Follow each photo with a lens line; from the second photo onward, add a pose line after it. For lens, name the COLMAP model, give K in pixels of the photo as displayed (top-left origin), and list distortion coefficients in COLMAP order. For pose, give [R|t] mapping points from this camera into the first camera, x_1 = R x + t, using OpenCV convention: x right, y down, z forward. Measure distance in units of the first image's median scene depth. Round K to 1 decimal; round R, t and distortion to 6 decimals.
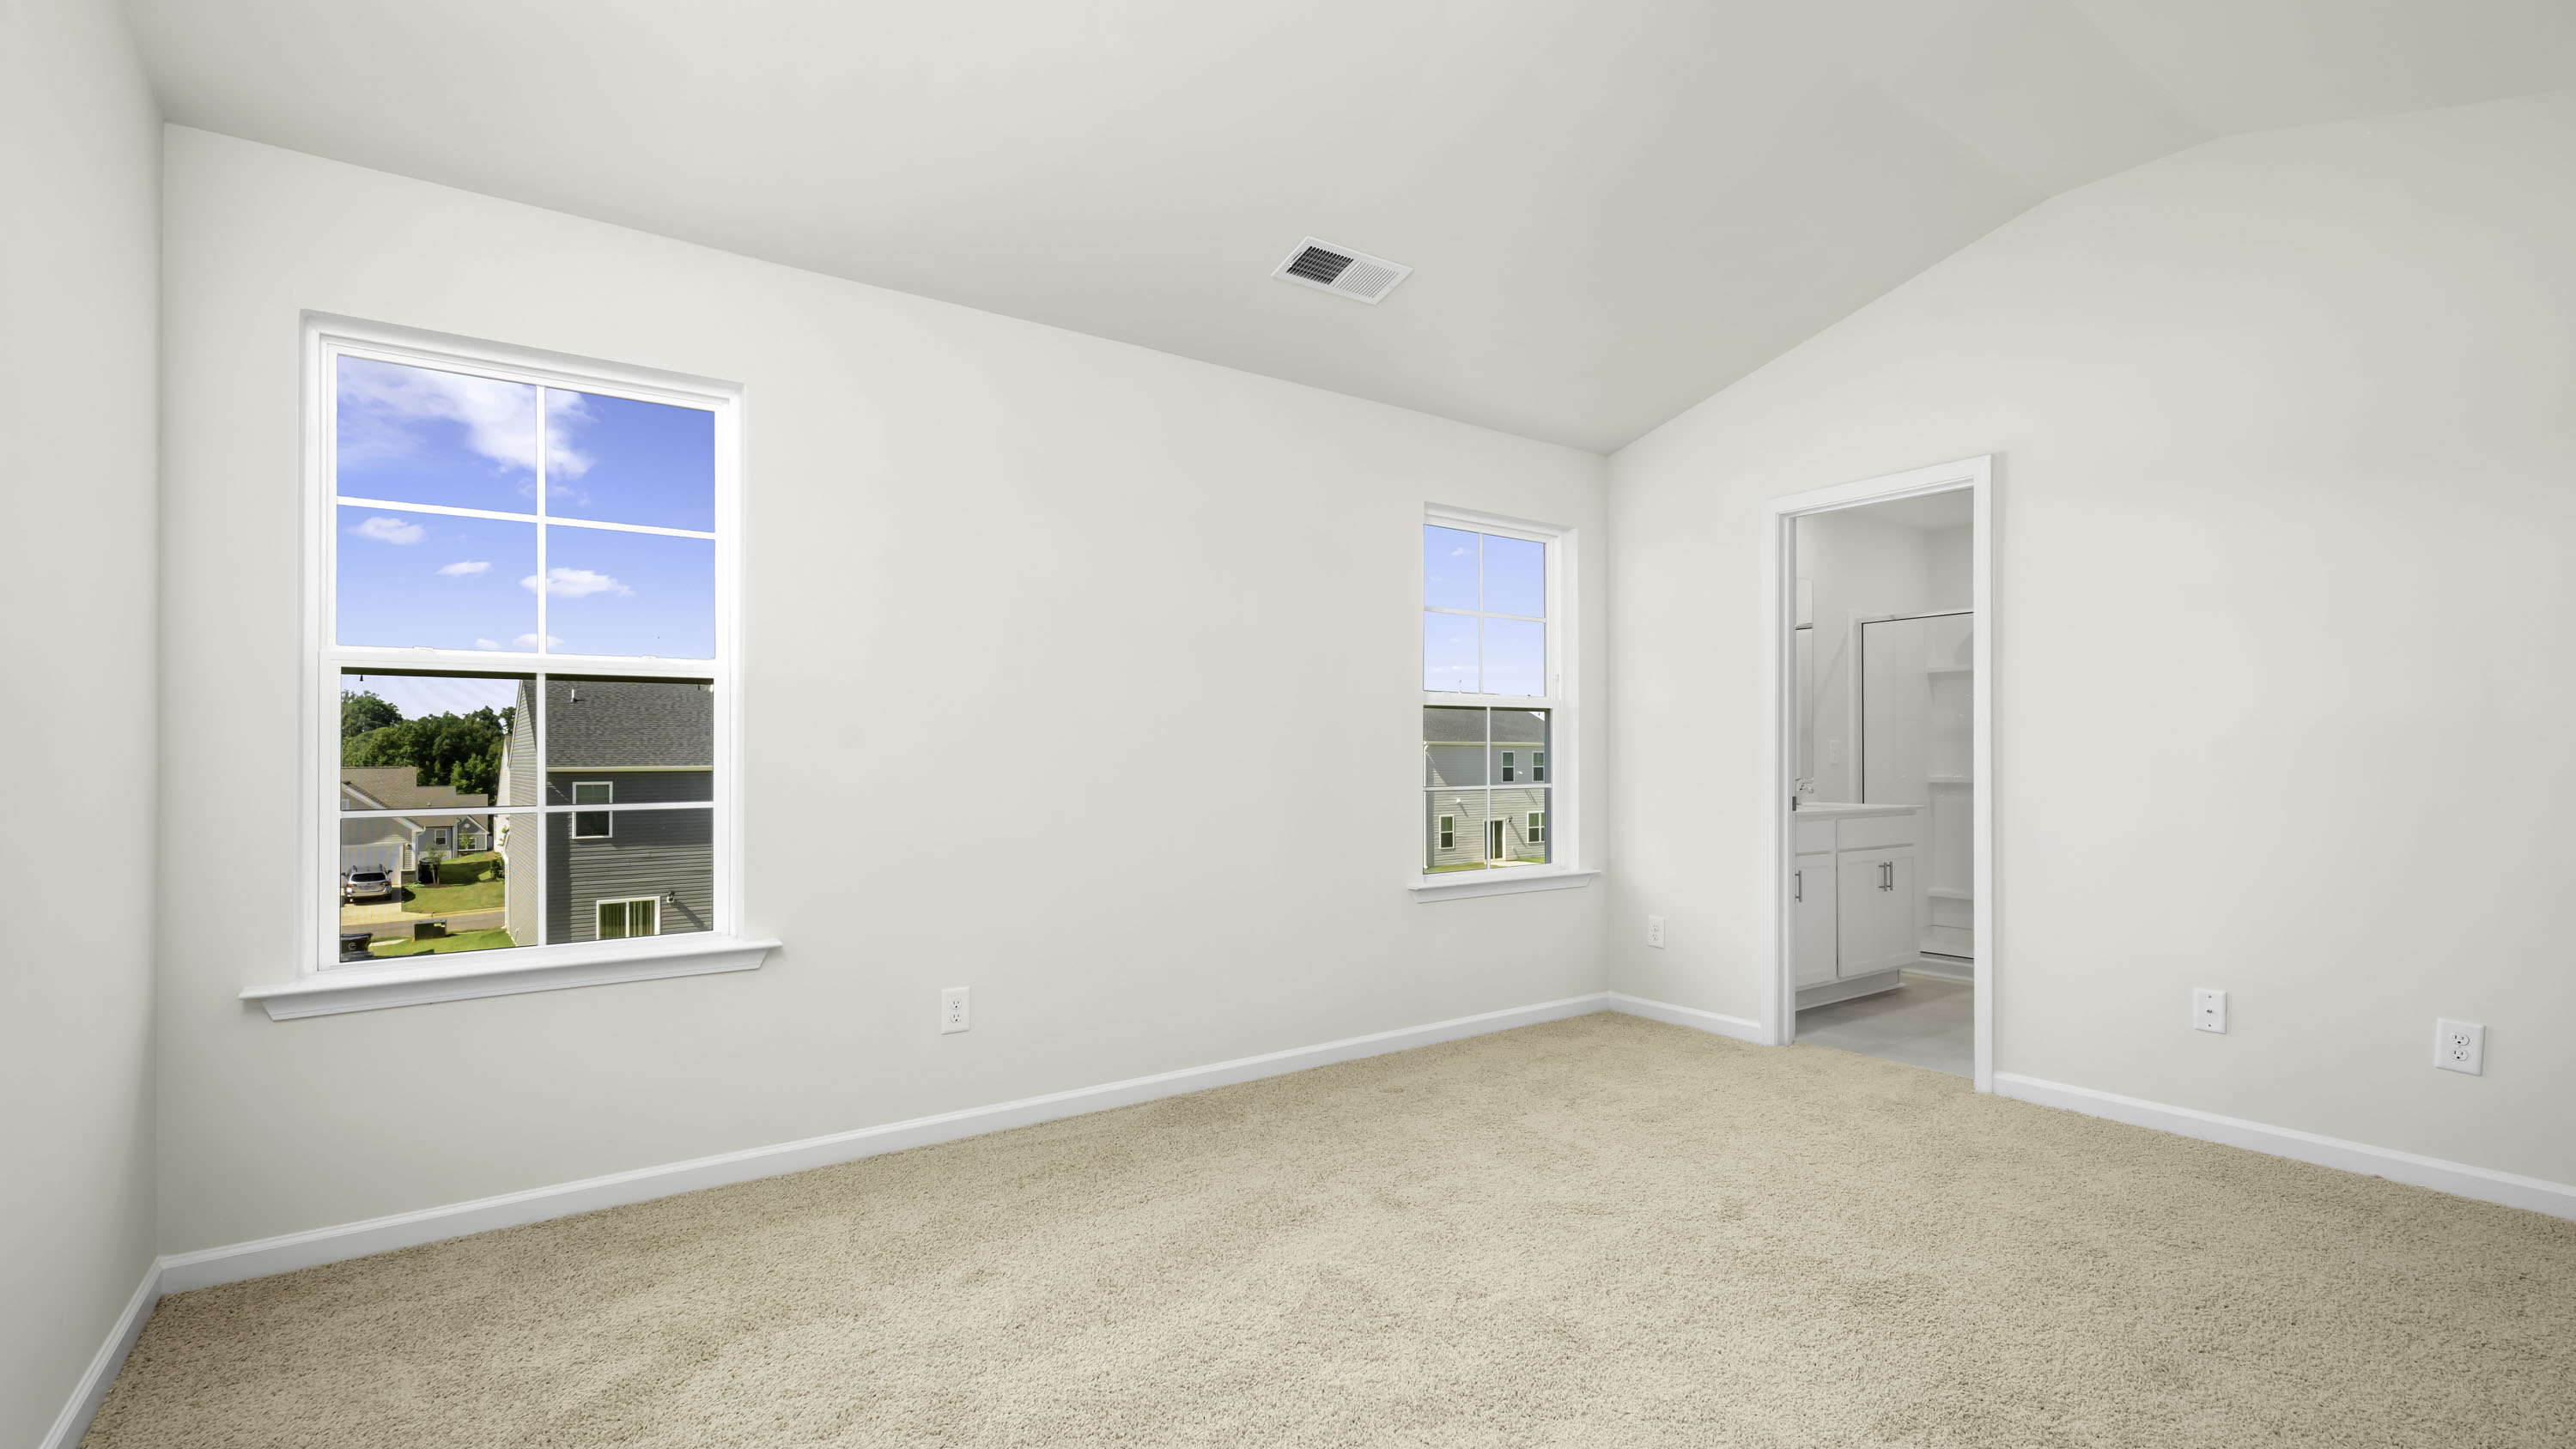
lens RADIAL K [[1168.5, 0, 1301.2], [0, 1168.5, 751.4], [0, 0, 1]] dist [0.002765, 0.000185]
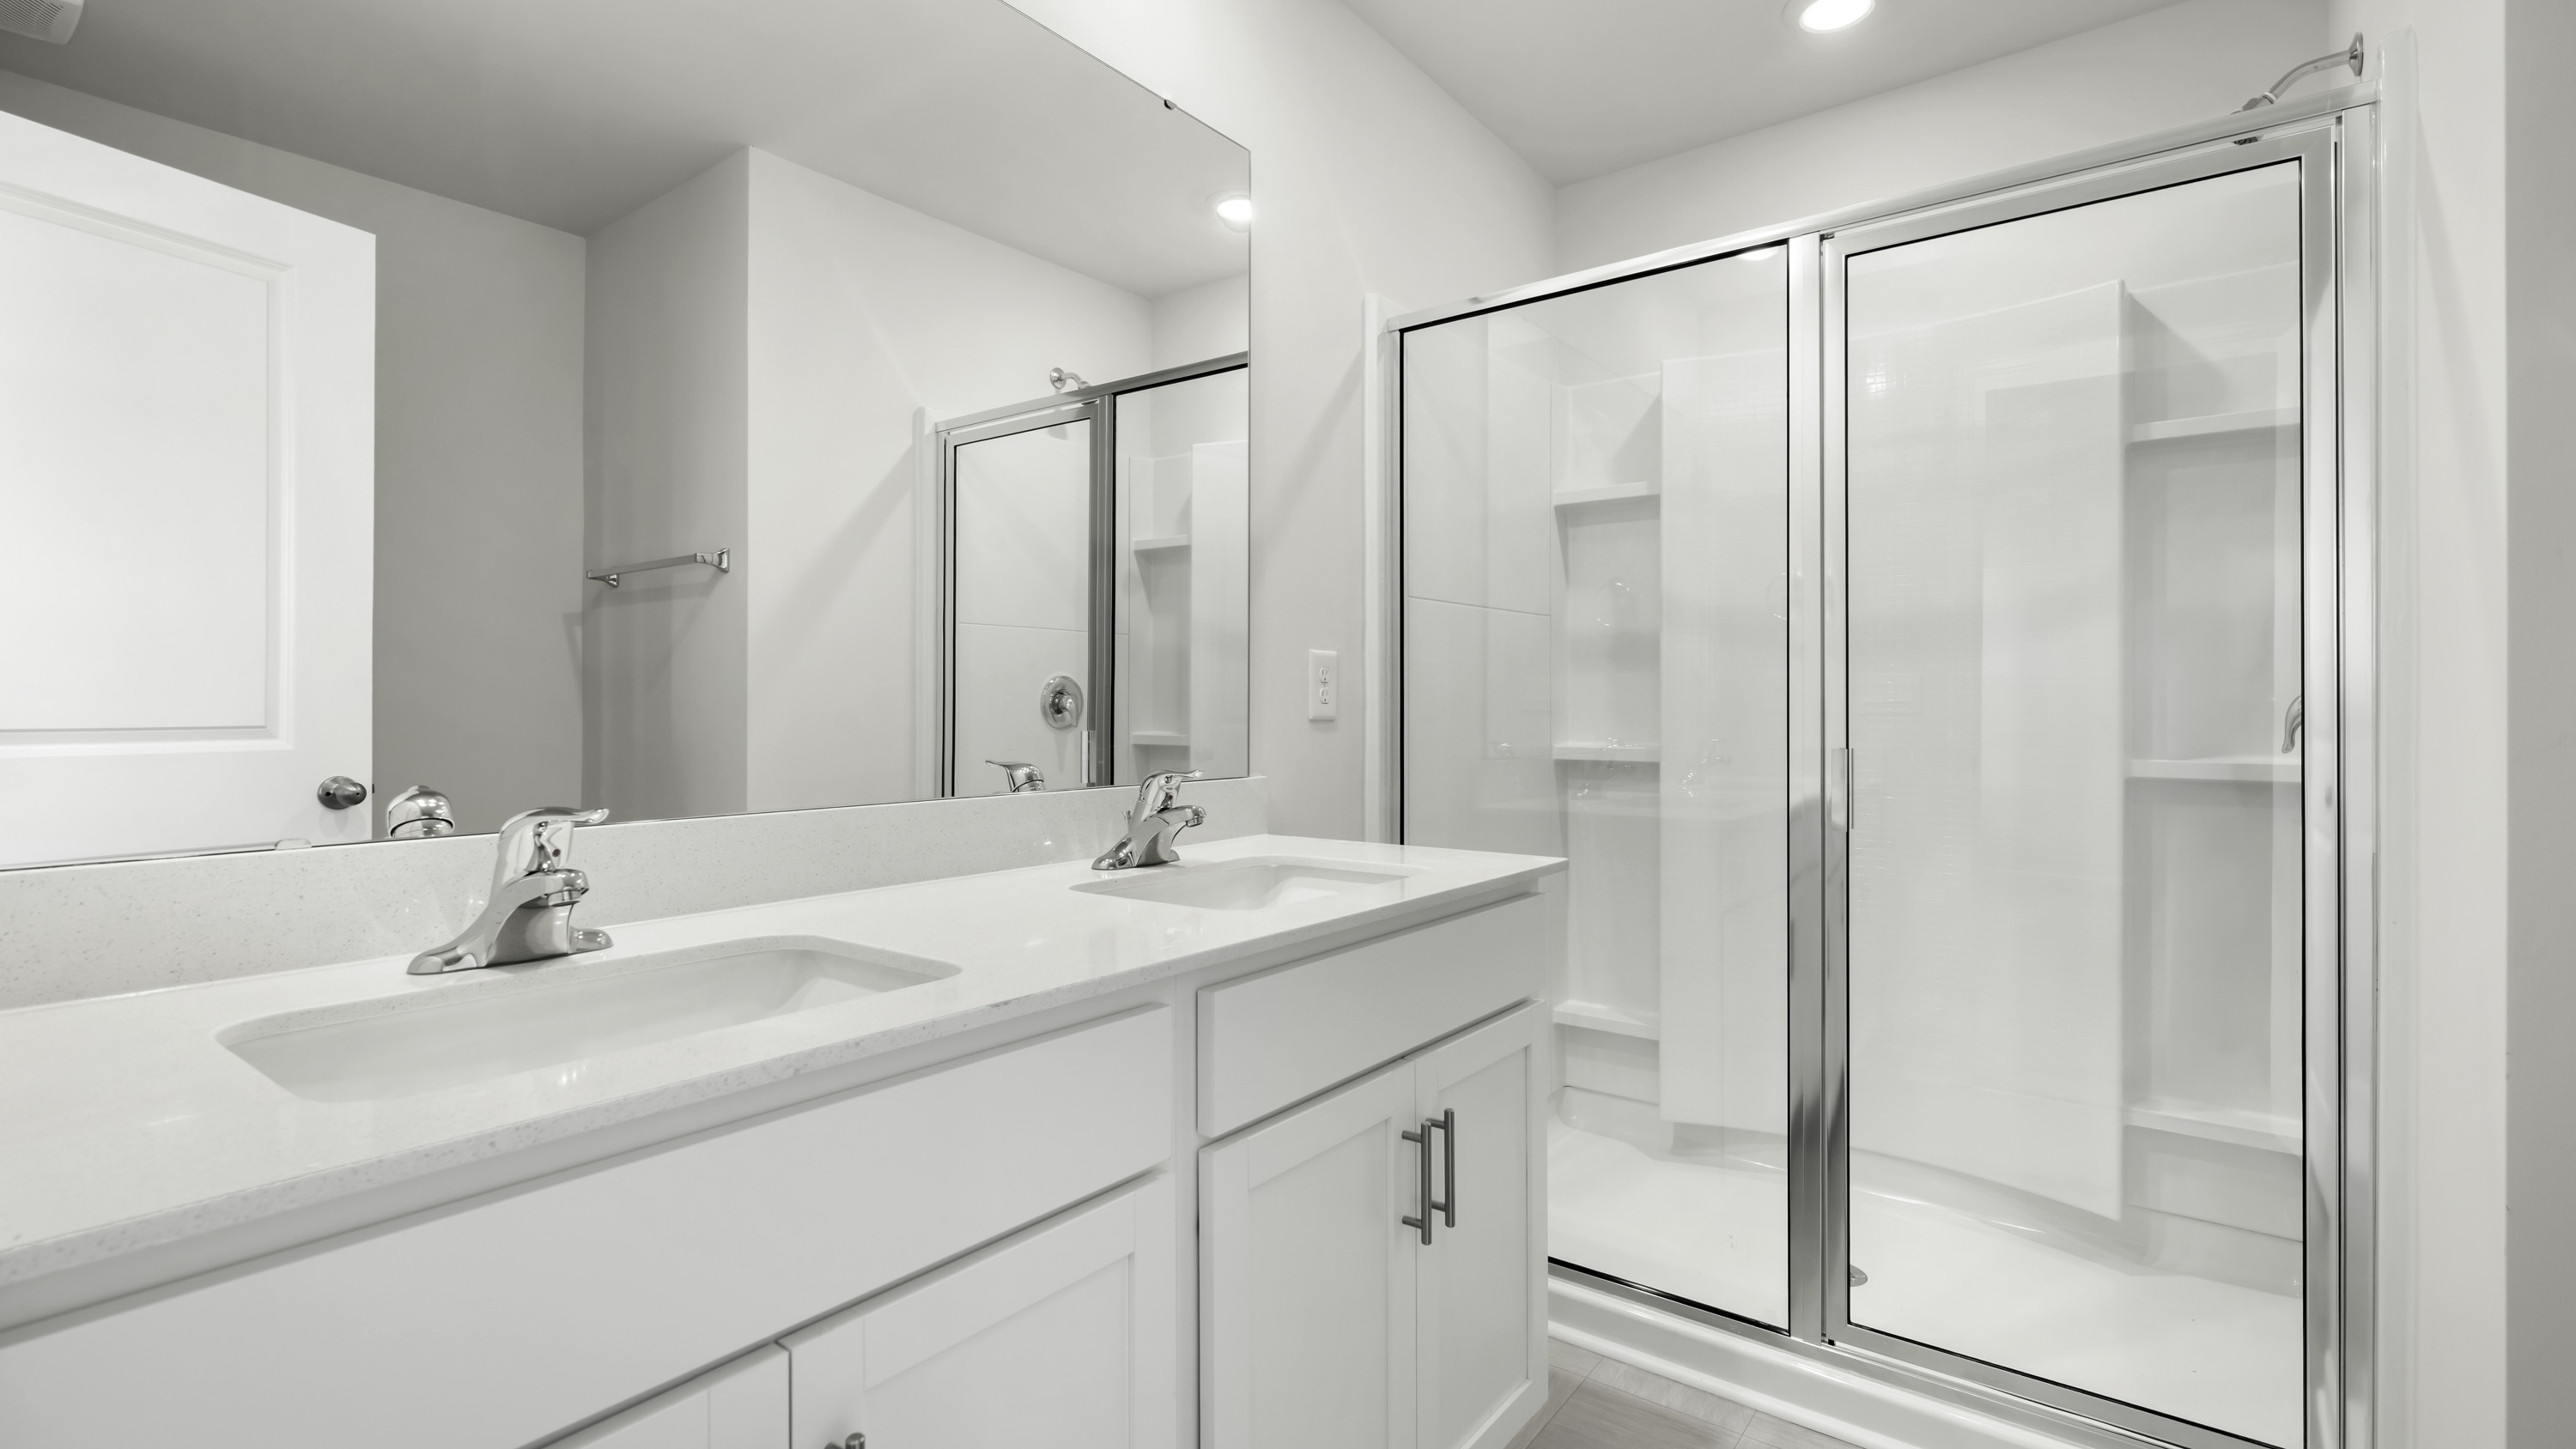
lens RADIAL K [[1152.3, 0, 1308.5], [0, 1152.3, 715.4], [0, 0, 1]] dist [0.002314, -0.000751]
pose [[0.955729, -0.003813, 0.294224, 0.349328], [0.001040, 0.999954, 0.009581, 0.007170], [-0.294247, -0.008850, 0.955688, 0.669984]]
